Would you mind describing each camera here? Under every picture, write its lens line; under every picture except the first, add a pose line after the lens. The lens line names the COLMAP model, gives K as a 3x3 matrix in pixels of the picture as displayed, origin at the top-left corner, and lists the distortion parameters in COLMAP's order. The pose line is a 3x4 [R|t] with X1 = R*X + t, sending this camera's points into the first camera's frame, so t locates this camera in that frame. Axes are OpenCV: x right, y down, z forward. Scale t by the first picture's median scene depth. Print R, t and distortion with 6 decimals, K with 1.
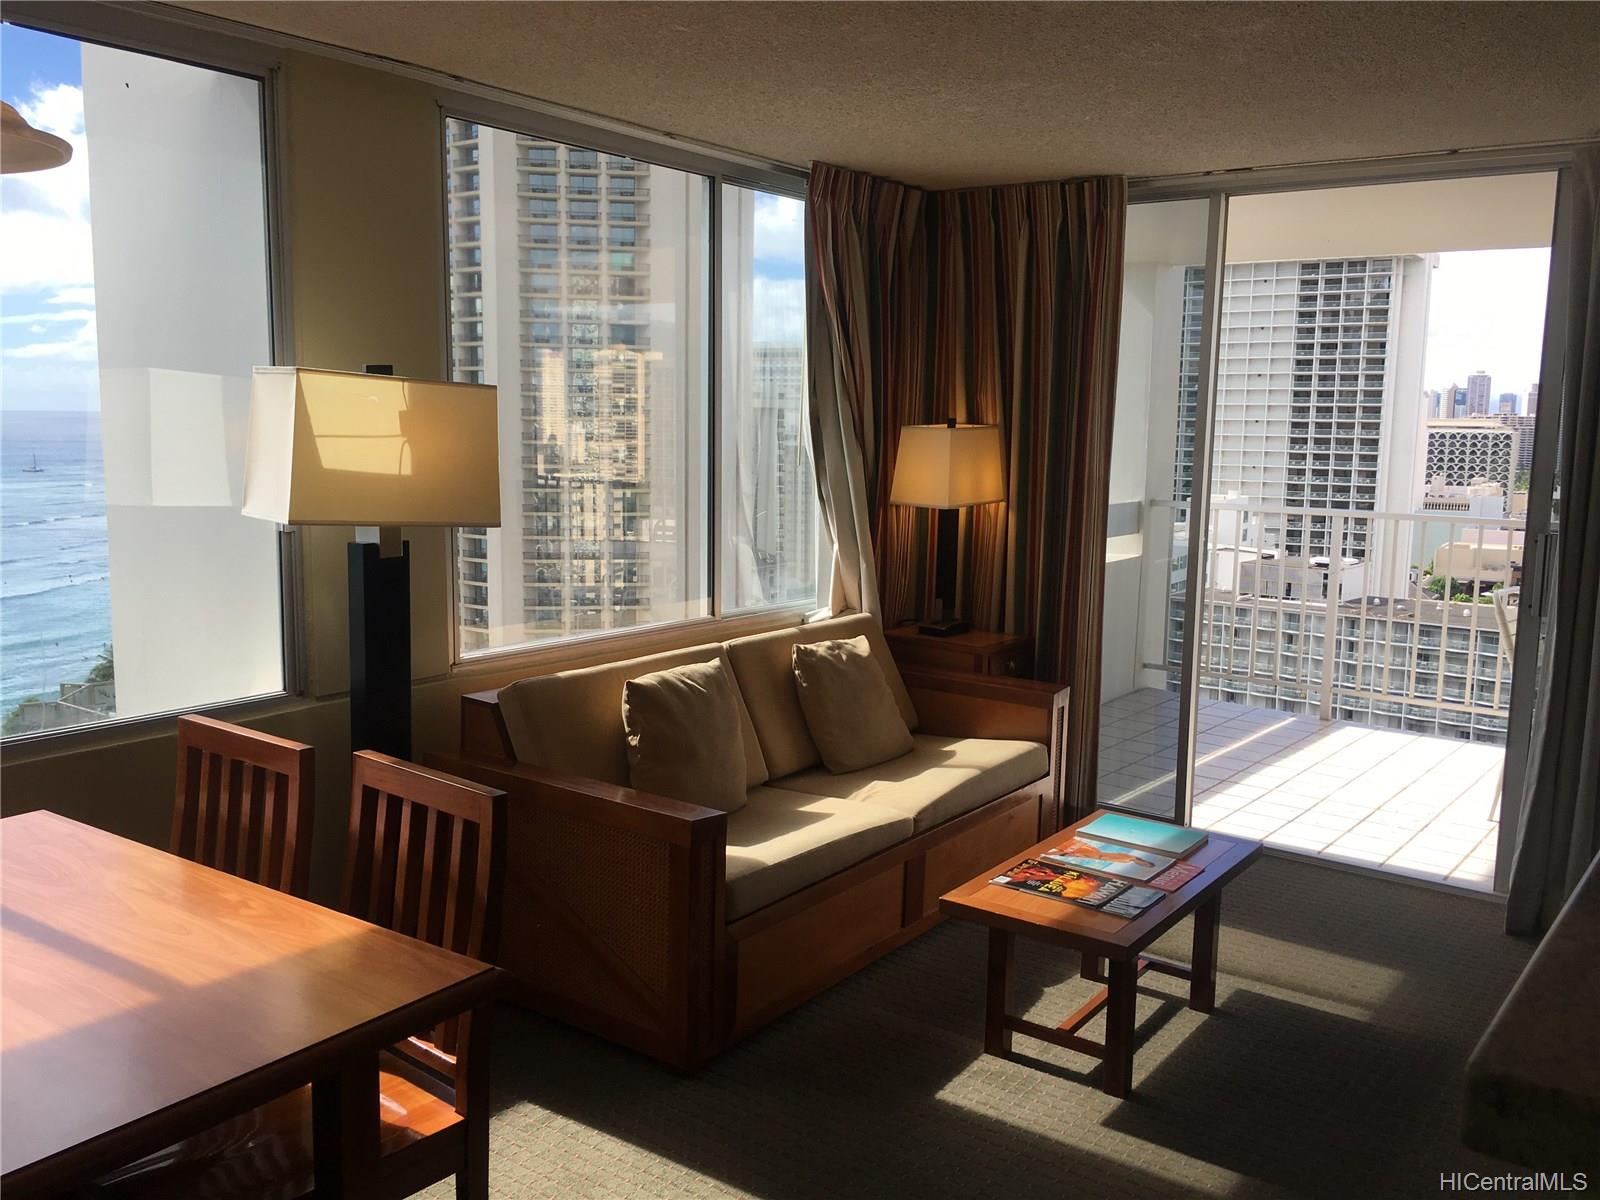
lens RADIAL K [[1362.6, 0, 800.0], [0, 1362.6, 600.0], [0, 0, 1]] dist [0.028980, -0.003959]
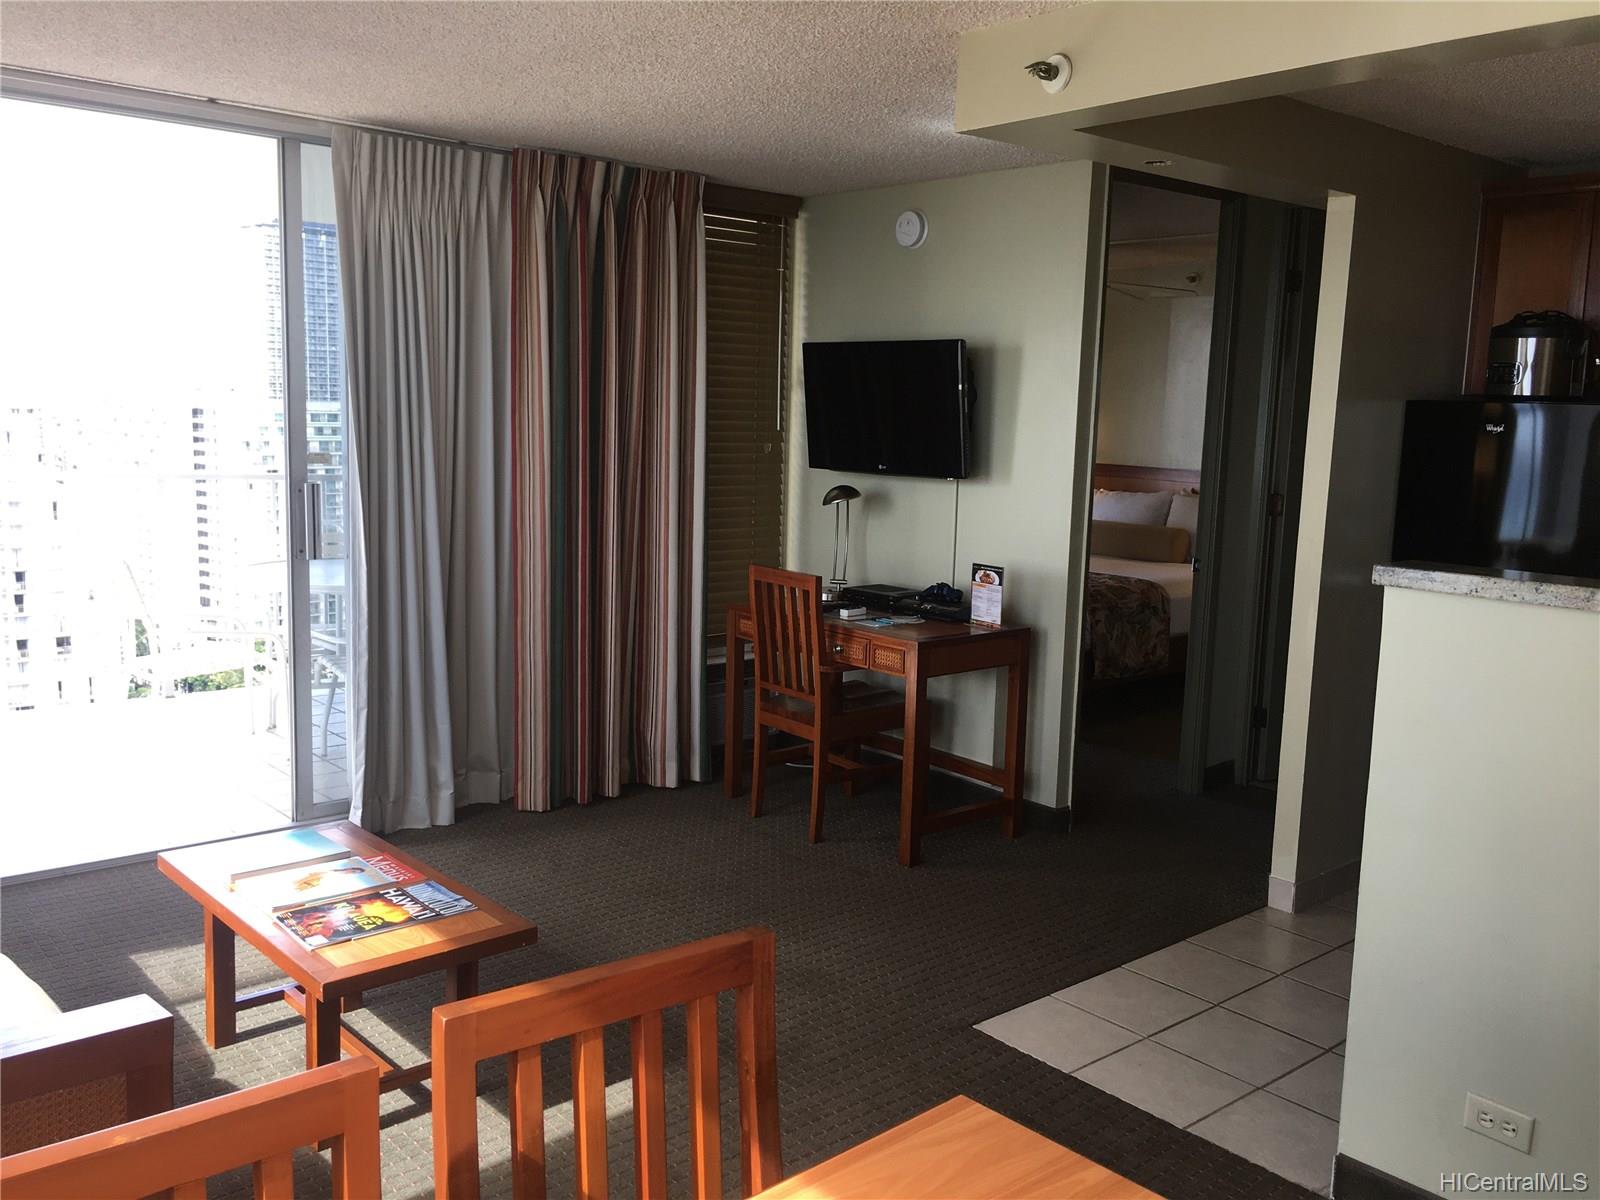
lens RADIAL K [[1362.6, 0, 800.0], [0, 1362.6, 600.0], [0, 0, 1]] dist [0.028980, -0.003959]
pose [[0.197851, -0.146535, 0.969217, -0.499282], [0.102819, 0.986411, 0.128145, -0.064417], [-0.974825, 0.074301, 0.210229, 0.467030]]
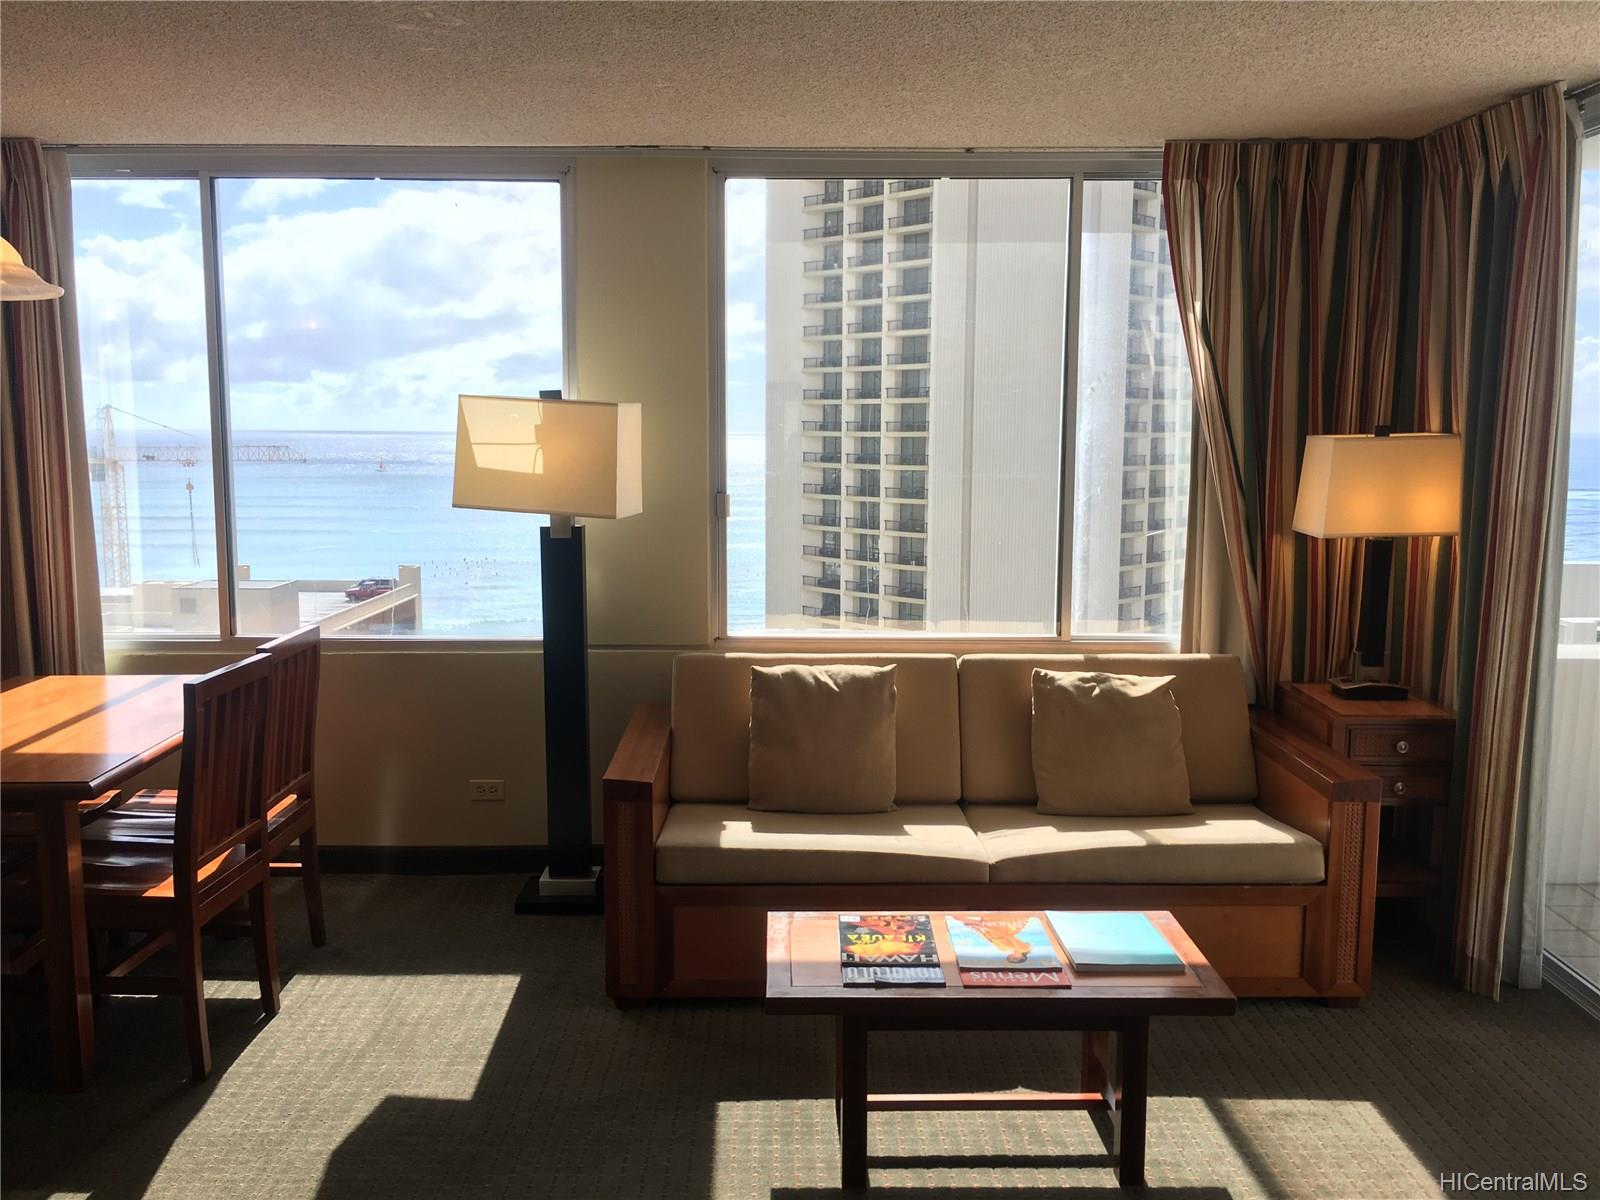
lens RADIAL K [[1362.6, 0, 800.0], [0, 1362.6, 600.0], [0, 0, 1]] dist [0.028980, -0.003959]
pose [[0.603618, 0.087368, -0.792472, 0.746468], [-0.102836, 0.994206, 0.031279, -0.032112], [0.790614, 0.062614, 0.609106, 0.349340]]
